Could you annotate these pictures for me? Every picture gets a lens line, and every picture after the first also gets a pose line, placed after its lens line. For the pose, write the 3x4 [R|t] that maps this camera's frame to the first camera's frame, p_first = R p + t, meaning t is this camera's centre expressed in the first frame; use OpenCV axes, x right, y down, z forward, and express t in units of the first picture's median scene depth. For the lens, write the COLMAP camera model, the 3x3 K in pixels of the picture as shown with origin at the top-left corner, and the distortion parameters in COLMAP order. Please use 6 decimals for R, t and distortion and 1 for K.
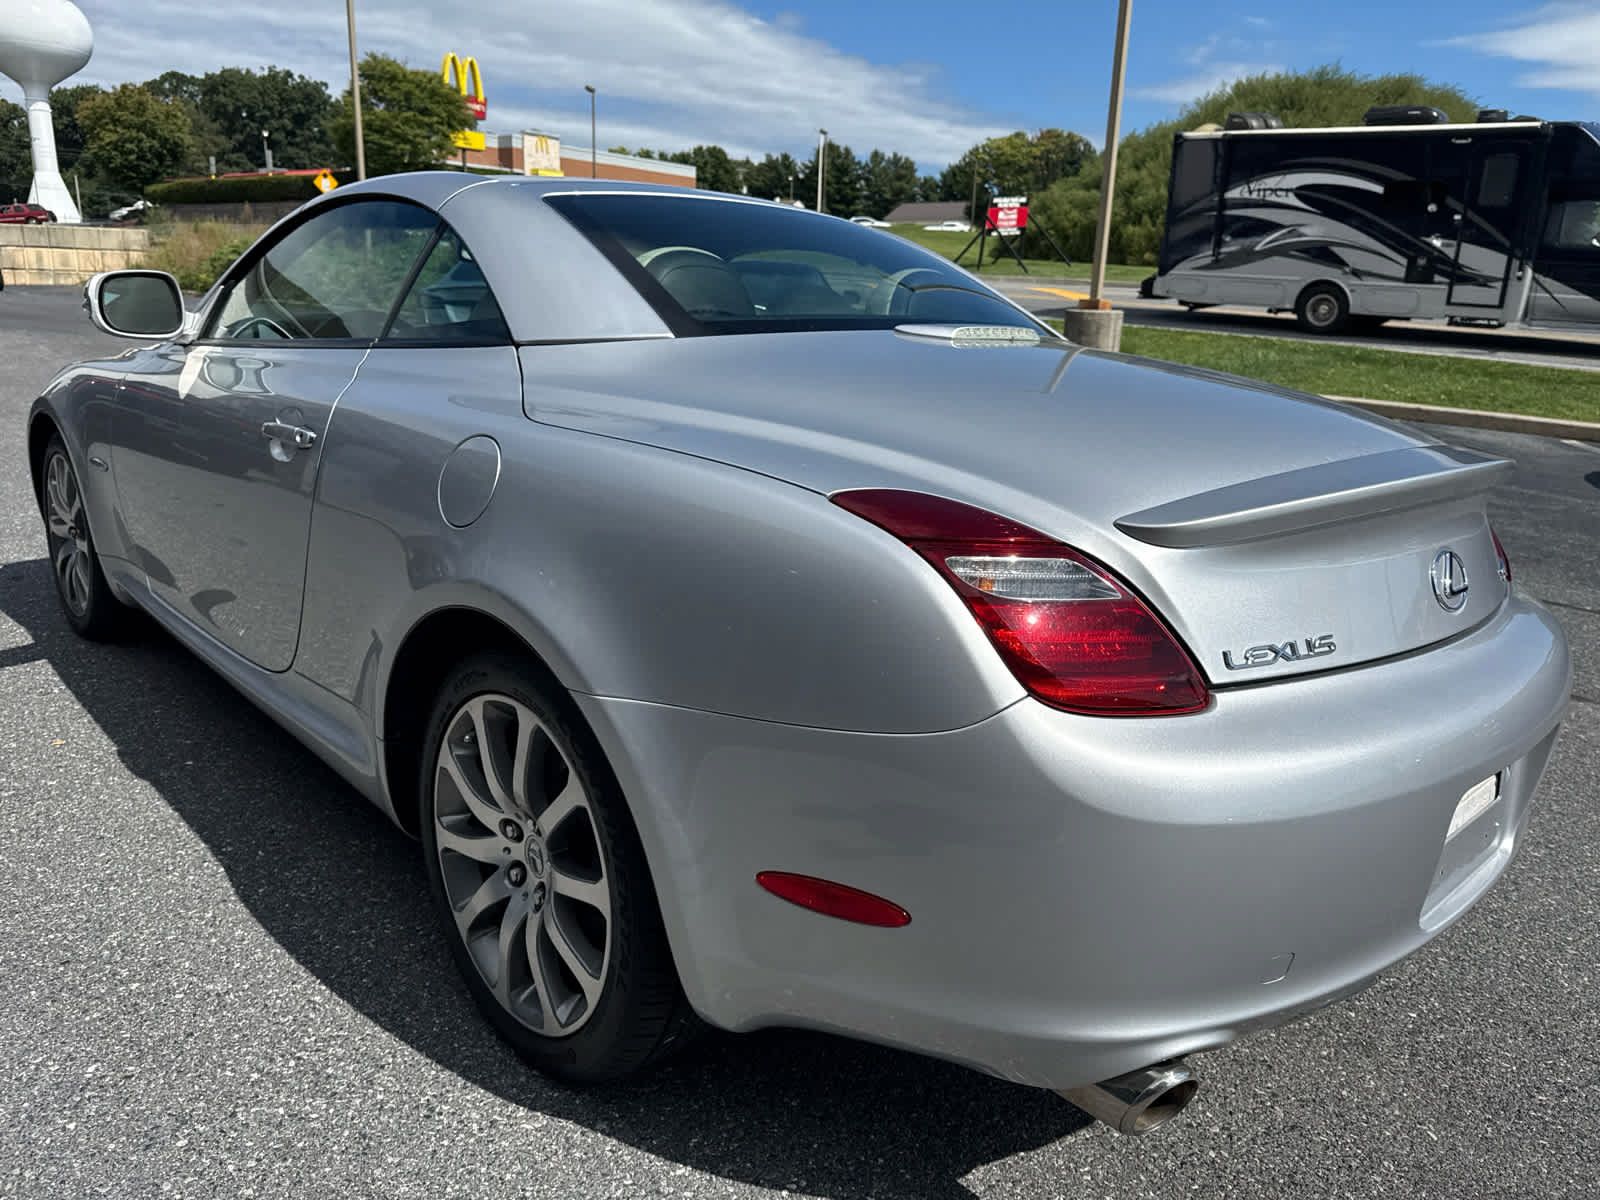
lens RADIAL K [[1137.3, 0, 800.8], [0, 1137.3, 592.4], [0, 0, 1]] dist [0.008930, -0.013298]
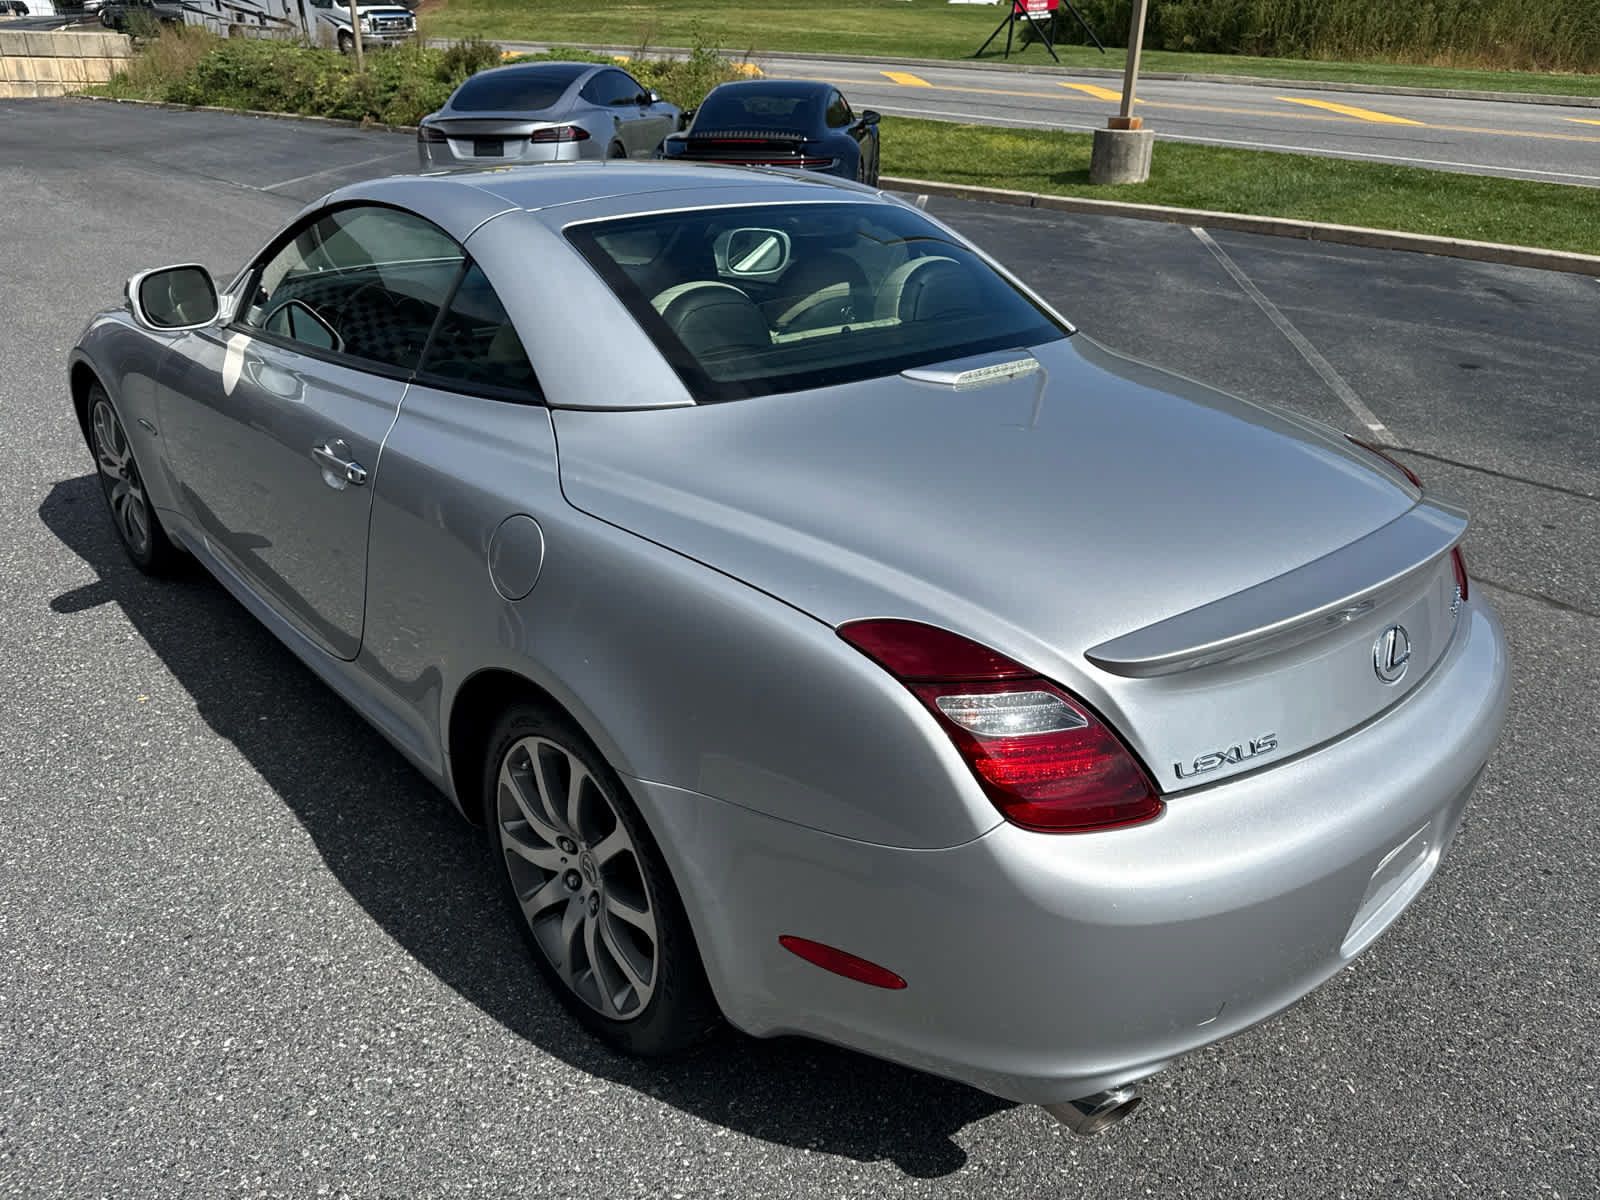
lens RADIAL K [[1136.0, 0, 805.5], [0, 1136.0, 588.9], [0, 0, 1]] dist [0.015829, -0.021454]
pose [[0.999819, -0.010791, -0.015658, 0.008361], [0.013220, 0.986298, 0.164442, -0.225425], [0.013669, -0.164619, 0.986263, -0.089314]]
